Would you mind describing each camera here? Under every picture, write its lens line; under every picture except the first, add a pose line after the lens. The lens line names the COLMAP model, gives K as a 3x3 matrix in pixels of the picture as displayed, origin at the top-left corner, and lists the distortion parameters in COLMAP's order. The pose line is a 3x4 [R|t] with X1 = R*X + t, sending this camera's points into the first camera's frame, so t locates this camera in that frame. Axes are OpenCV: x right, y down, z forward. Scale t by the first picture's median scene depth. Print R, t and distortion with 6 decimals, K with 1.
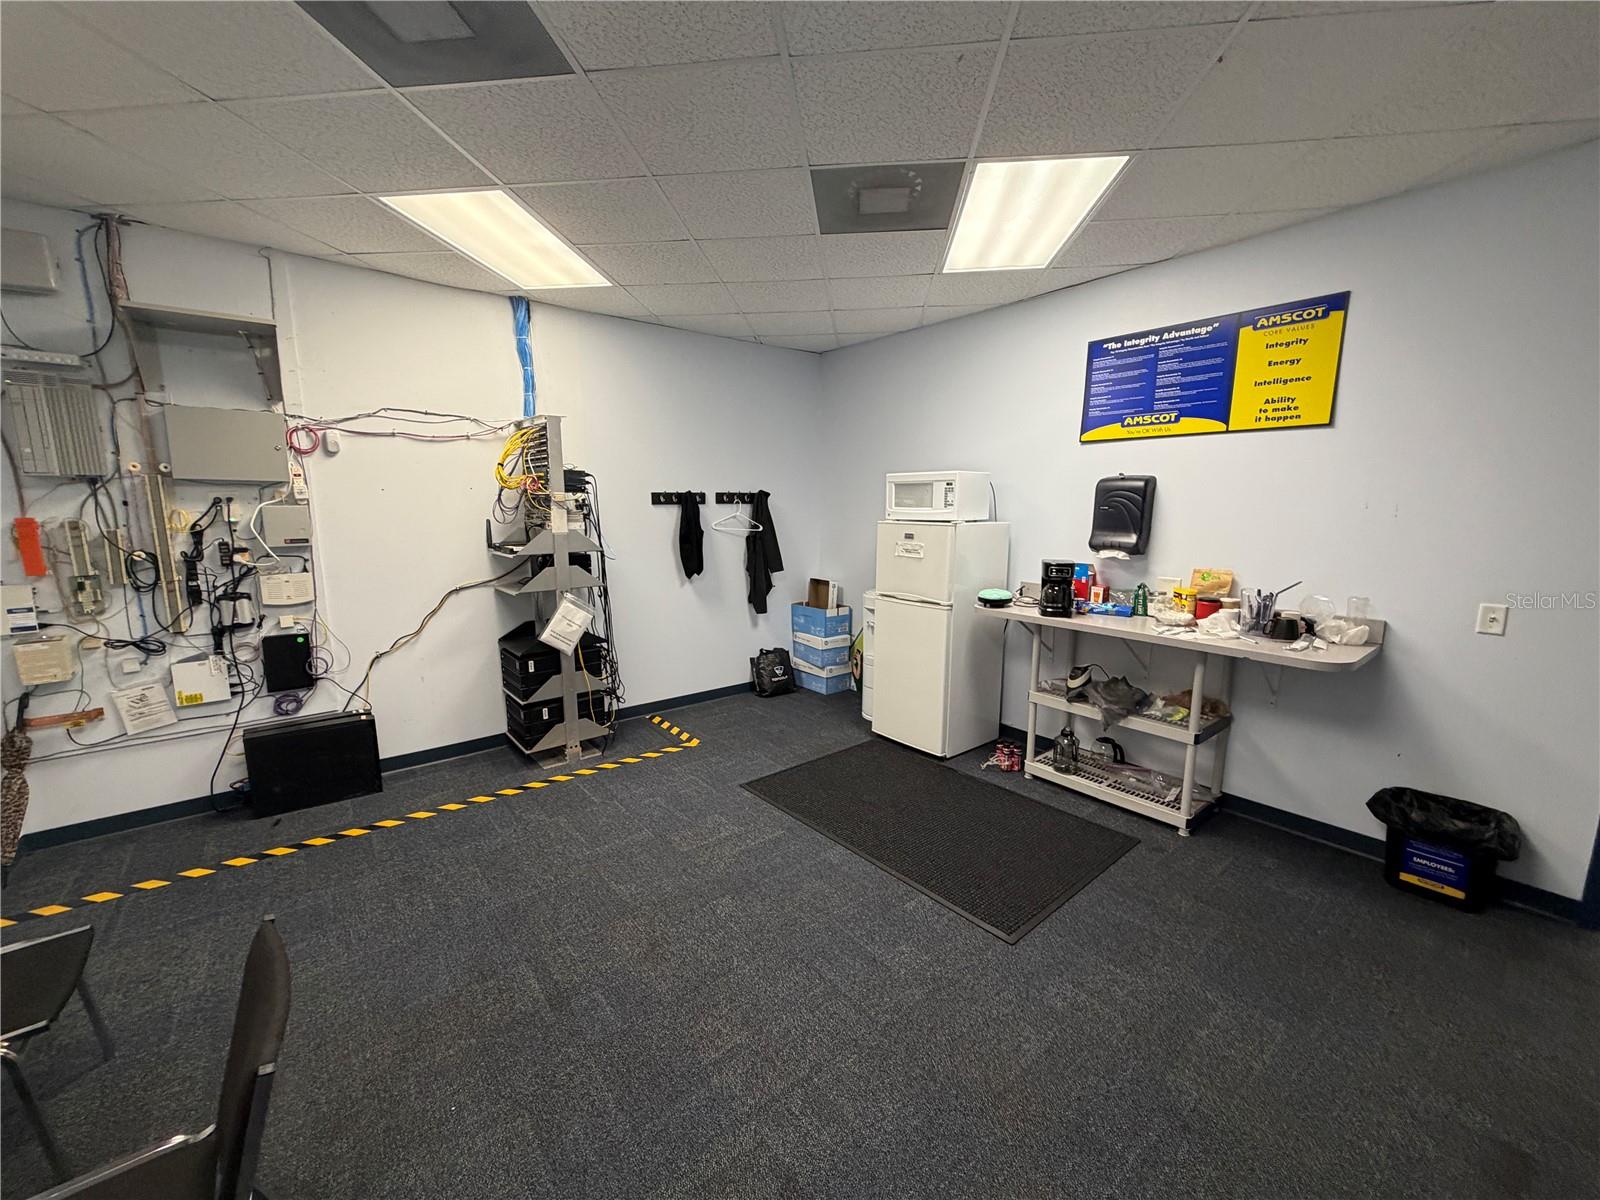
lens RADIAL K [[633.1, 0, 797.1], [0, 633.1, 601.3], [0, 0, 1]] dist [0.000692, 0.000579]
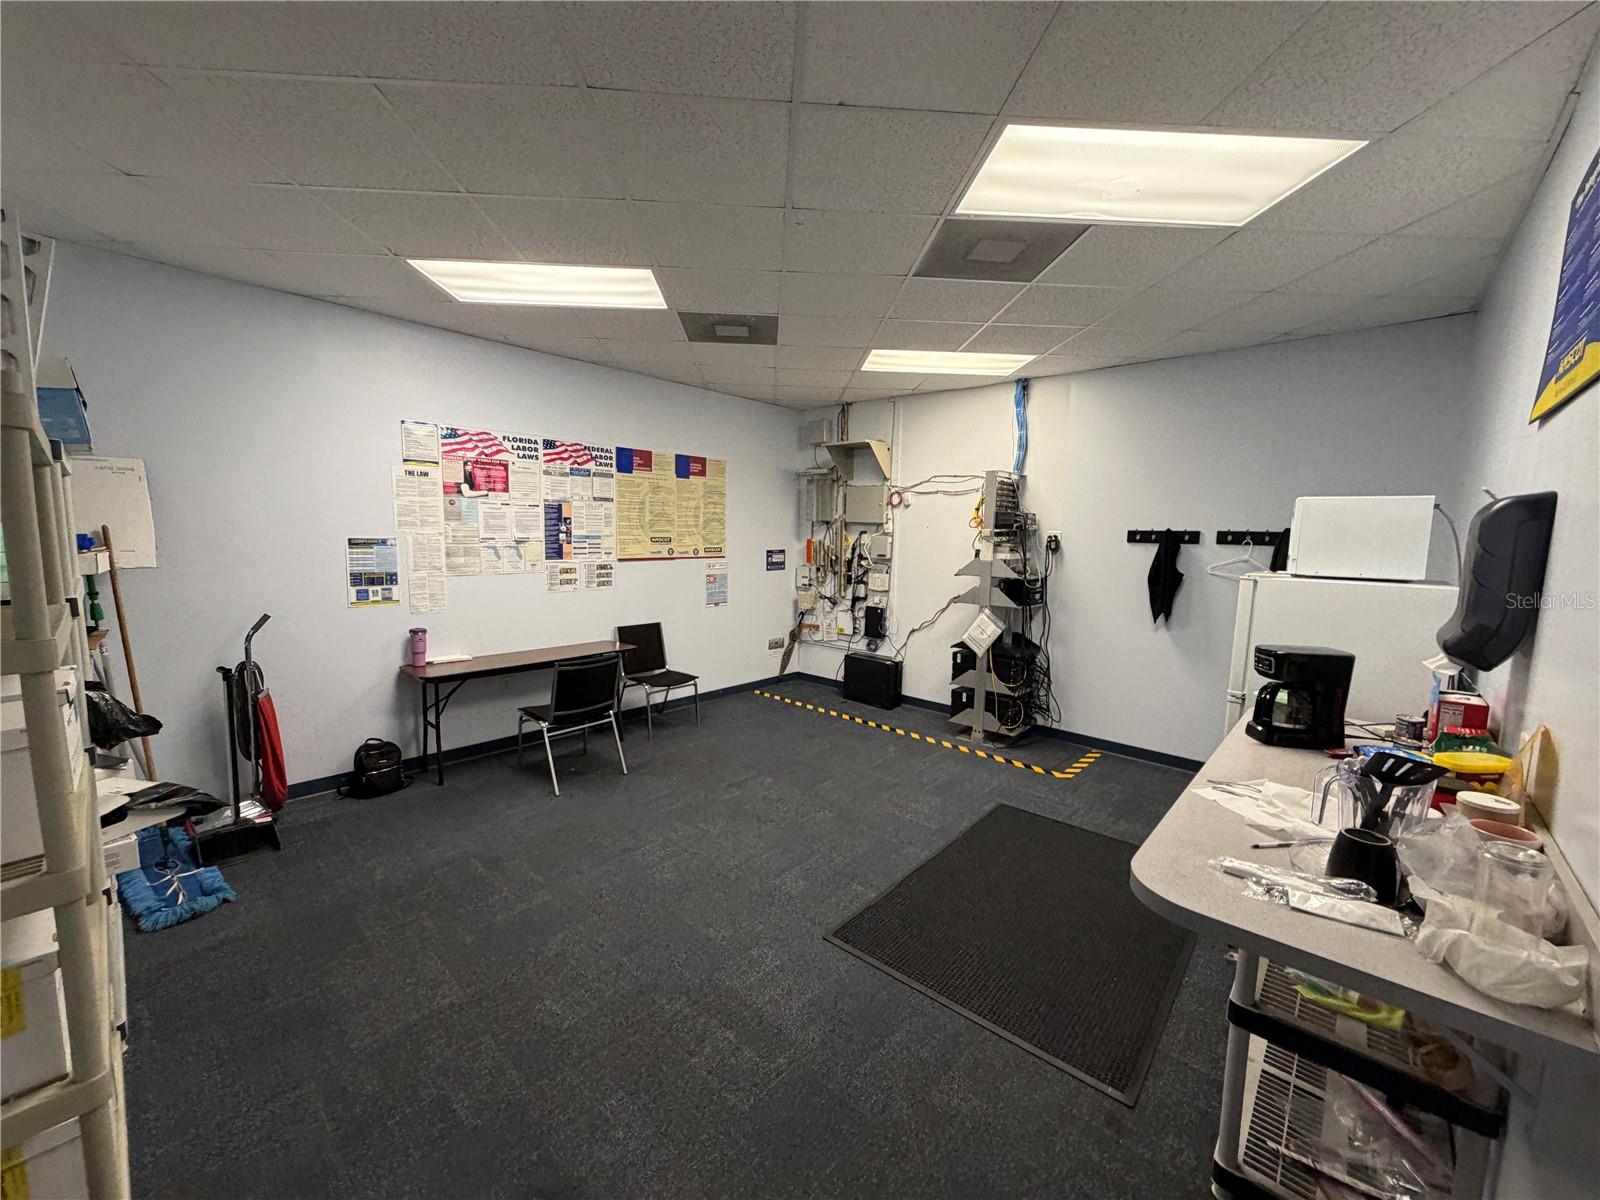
lens RADIAL K [[633.1, 0, 797.1], [0, 633.1, 601.3], [0, 0, 1]] dist [0.000692, 0.000579]
pose [[0.162001, 0.112599, -0.980345, 0.925530], [-0.175159, 0.980974, 0.083726, -0.075484], [0.971120, 0.158153, 0.178642, 0.461356]]
